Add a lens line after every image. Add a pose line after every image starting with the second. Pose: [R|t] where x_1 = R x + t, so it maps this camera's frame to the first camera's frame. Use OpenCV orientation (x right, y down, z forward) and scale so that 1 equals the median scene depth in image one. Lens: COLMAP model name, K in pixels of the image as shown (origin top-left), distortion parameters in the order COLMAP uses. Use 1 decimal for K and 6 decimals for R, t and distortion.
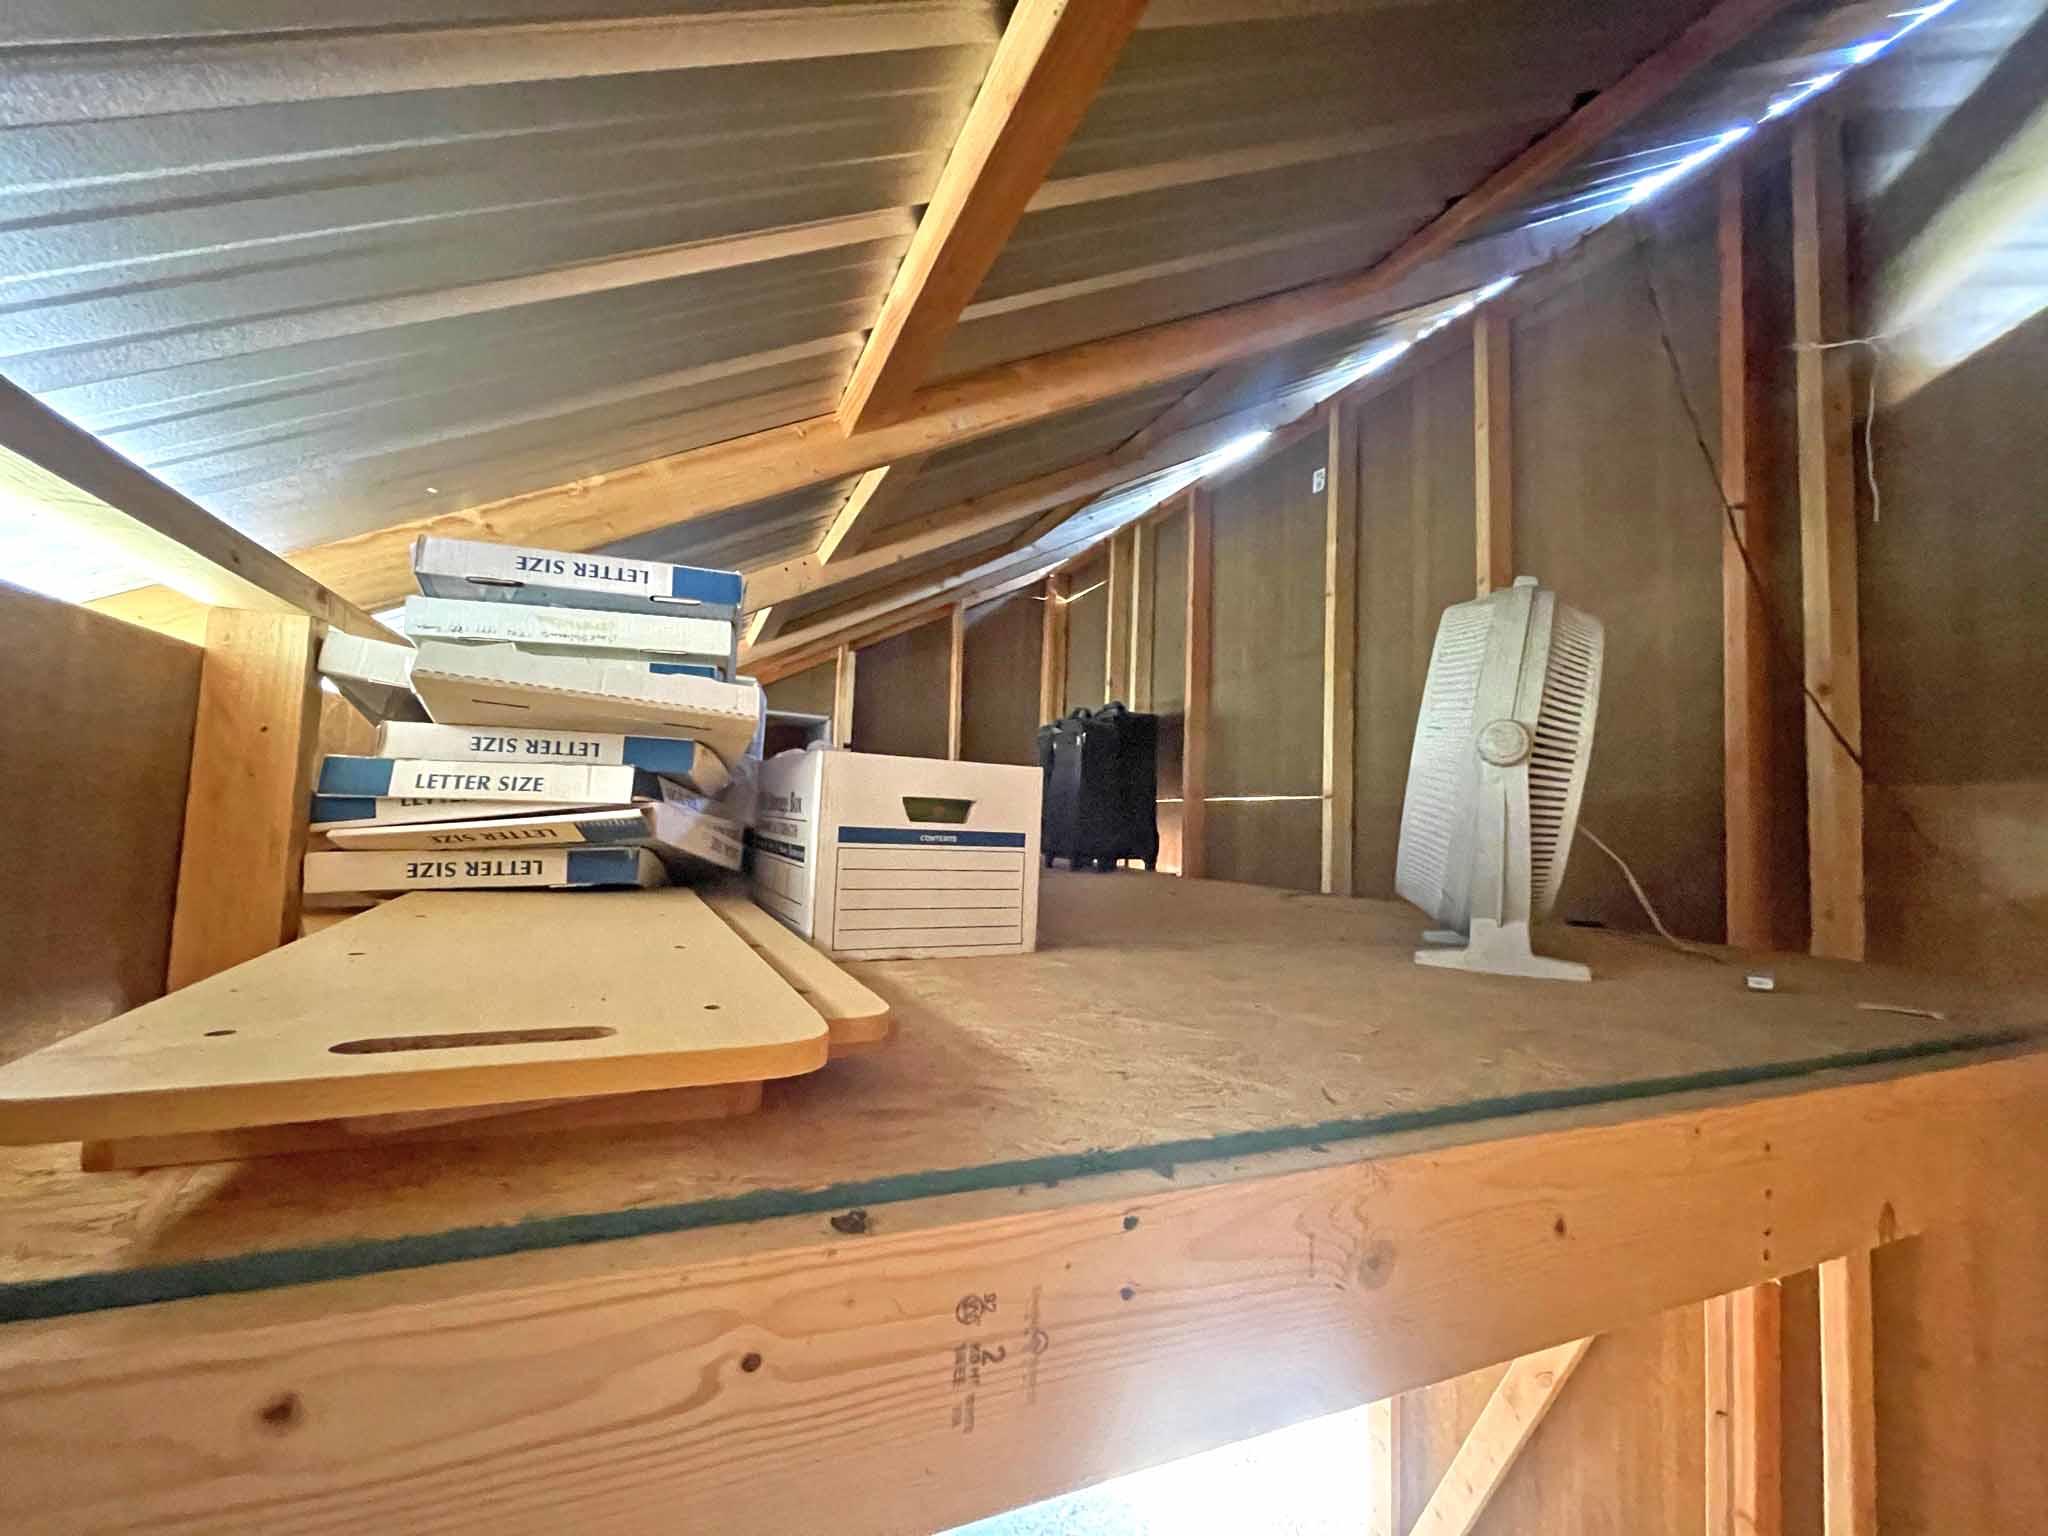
lens RADIAL K [[840.1, 0, 1020.3], [0, 840.1, 770.3], [0, 0, 1]] dist [-0.000446, 0.001823]
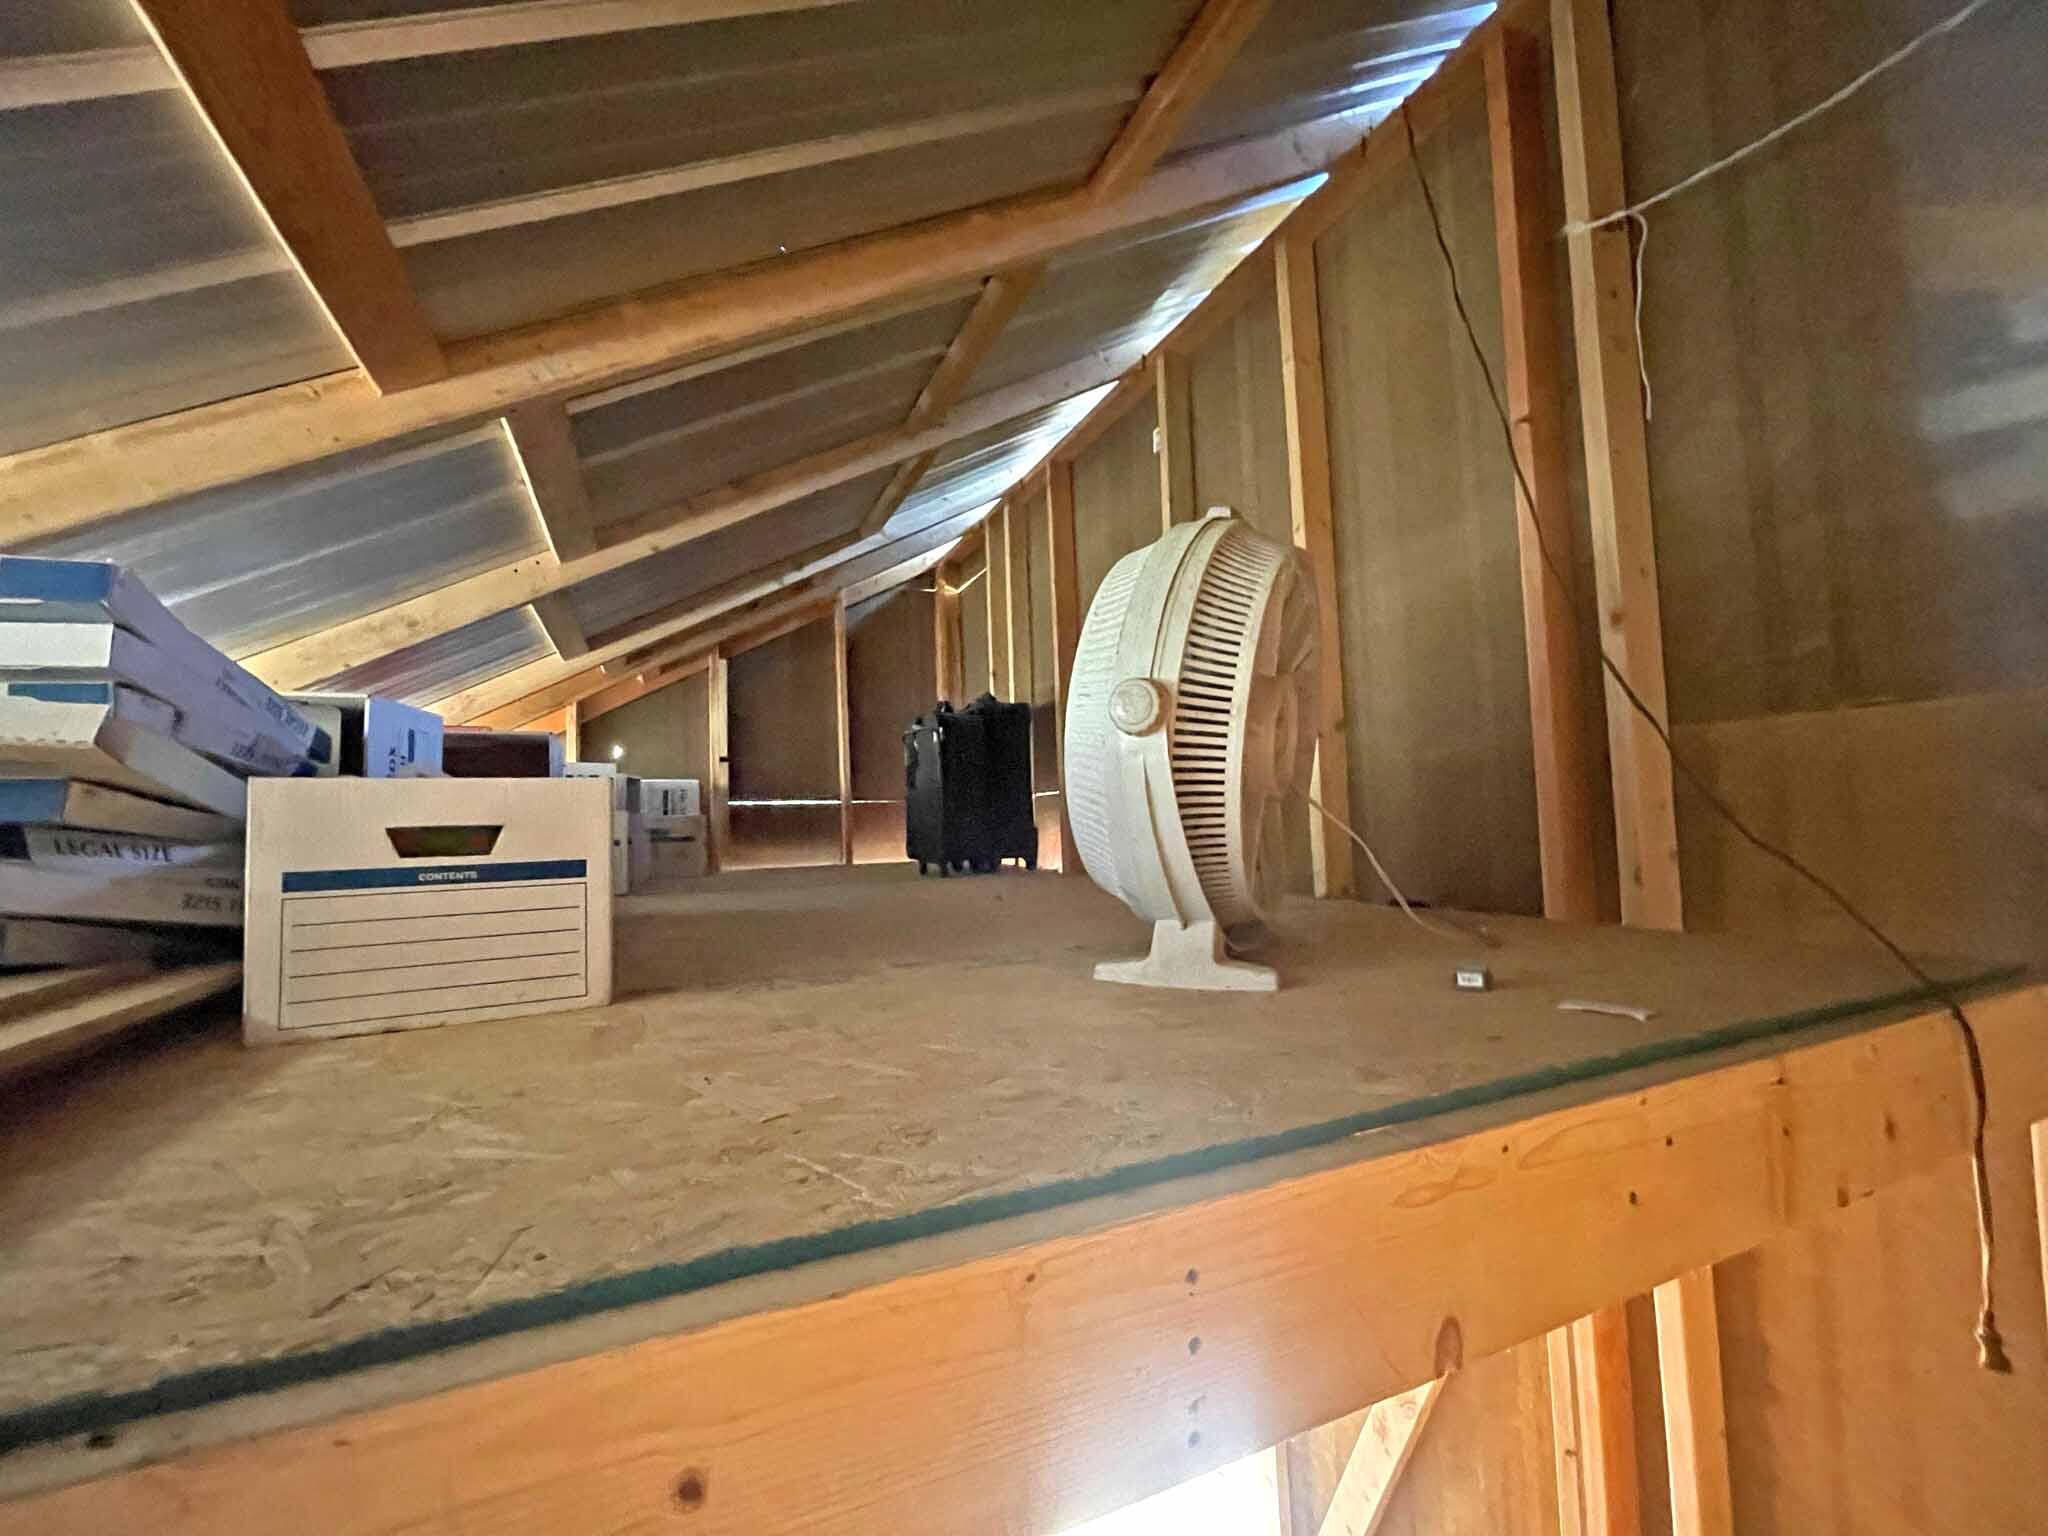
lens RADIAL K [[840.1, 0, 1024.3], [0, 840.1, 763.7], [0, 0, 1]] dist [-0.000446, 0.001823]
pose [[0.997319, -0.072794, 0.007433, 0.354655], [0.072830, 0.997333, -0.004665, 0.014026], [-0.007073, 0.005193, 0.999961, 0.148466]]
